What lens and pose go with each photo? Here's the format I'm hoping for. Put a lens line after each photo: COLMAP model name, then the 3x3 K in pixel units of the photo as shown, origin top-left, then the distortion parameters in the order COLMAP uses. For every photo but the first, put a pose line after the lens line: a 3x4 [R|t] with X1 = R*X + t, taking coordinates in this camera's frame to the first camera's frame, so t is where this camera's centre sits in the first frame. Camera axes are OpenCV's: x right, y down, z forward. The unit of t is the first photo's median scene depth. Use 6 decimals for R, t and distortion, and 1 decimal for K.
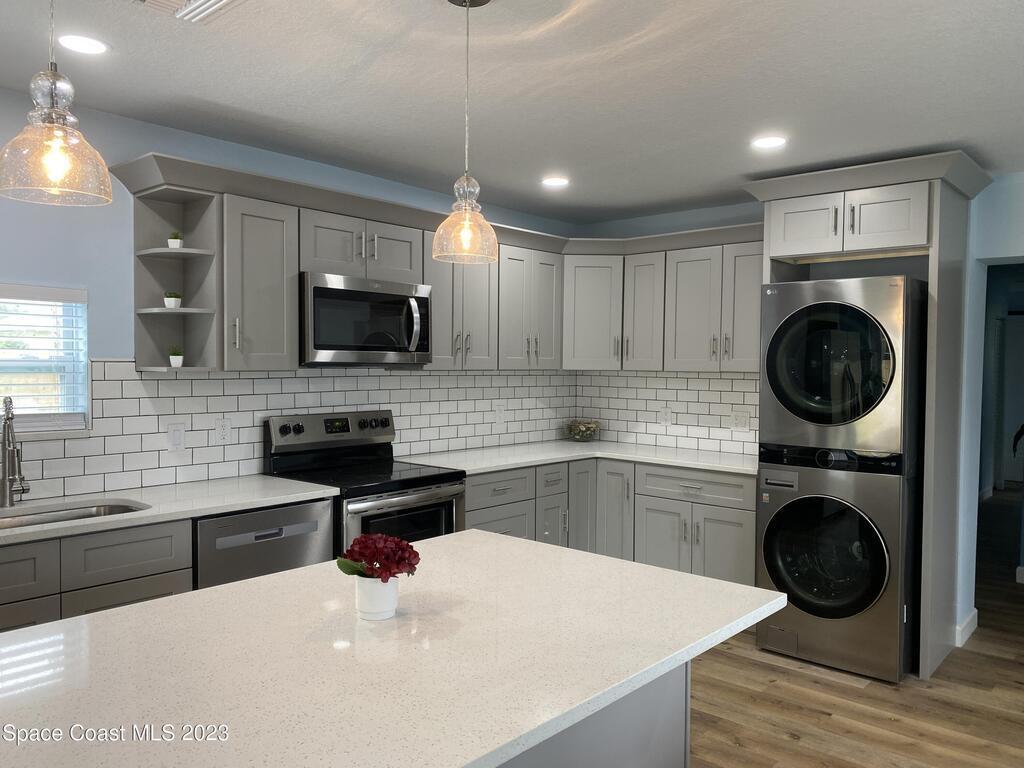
lens RADIAL K [[778.6, 0, 502.6], [0, 778.6, 384.8], [0, 0, 1]] dist [0.071070, -0.074362]
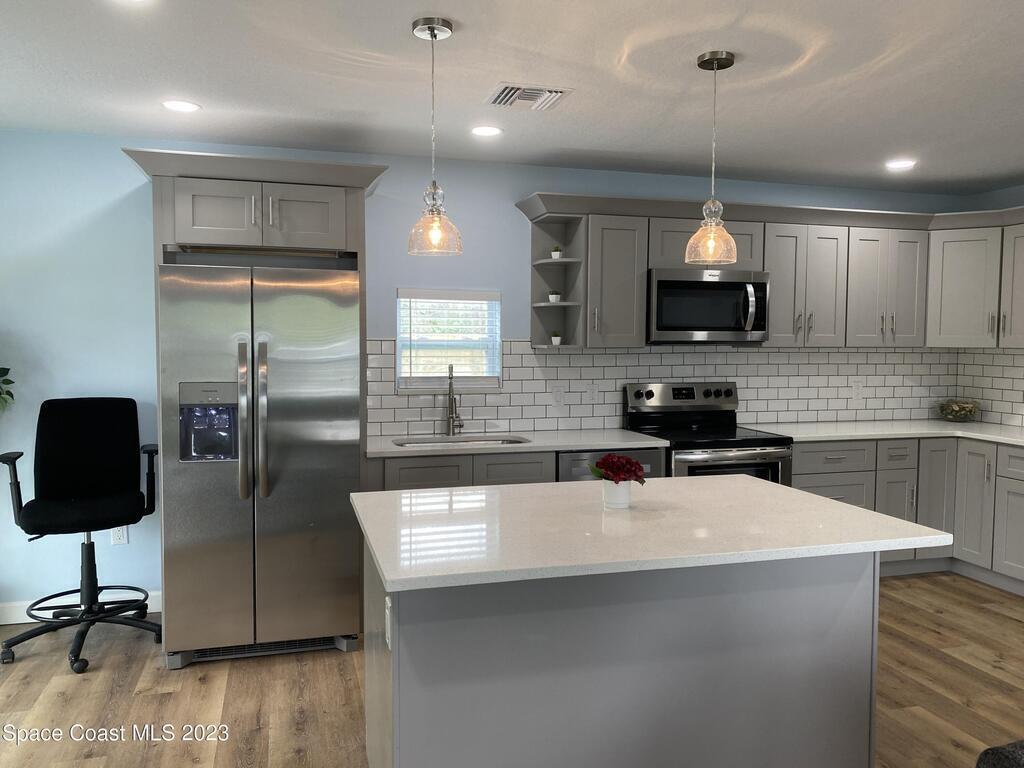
lens RADIAL K [[769.1, 0, 487.0], [0, 769.1, 386.5], [0, 0, 1]] dist [-0.006174, -0.008461]
pose [[0.834759, 0.027959, -0.549905, 0.189000], [-0.011308, 0.999370, 0.033647, 0.005114], [0.550499, -0.021869, 0.834549, -0.158047]]
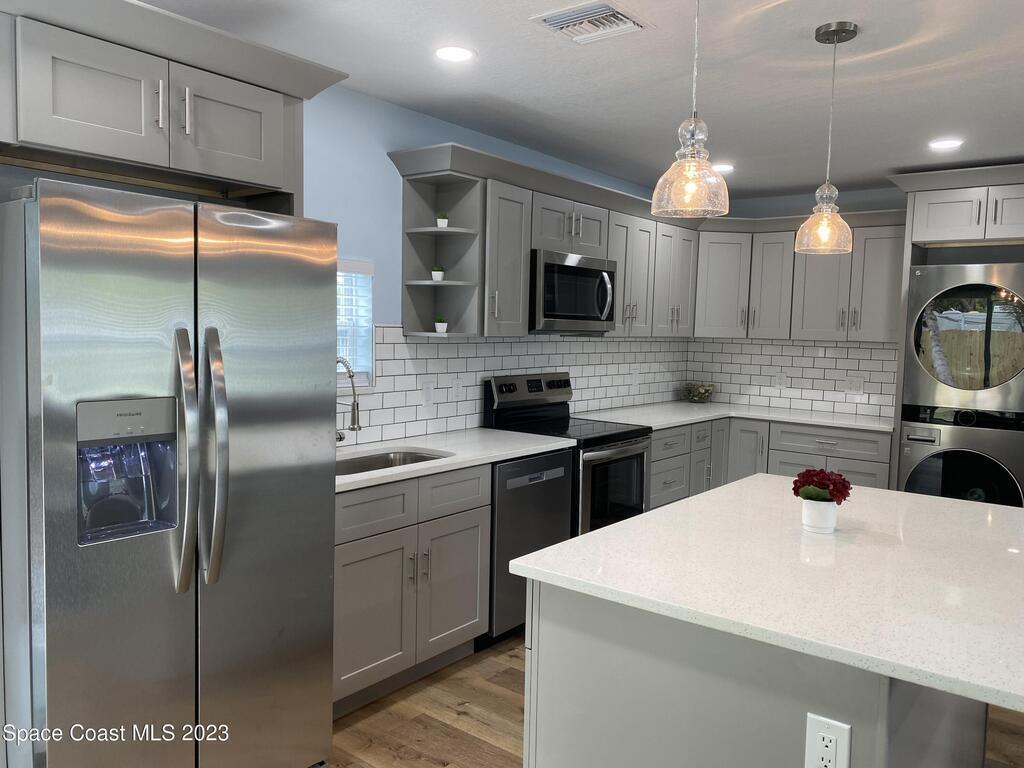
lens RADIAL K [[782.7, 0, 509.0], [0, 782.7, 385.3], [0, 0, 1]] dist [0.029216, -0.007044]
pose [[0.997756, 0.010470, 0.066124, -0.328095], [-0.013723, 0.998708, 0.048926, -0.002746], [-0.065526, -0.049724, 0.996611, -0.114860]]
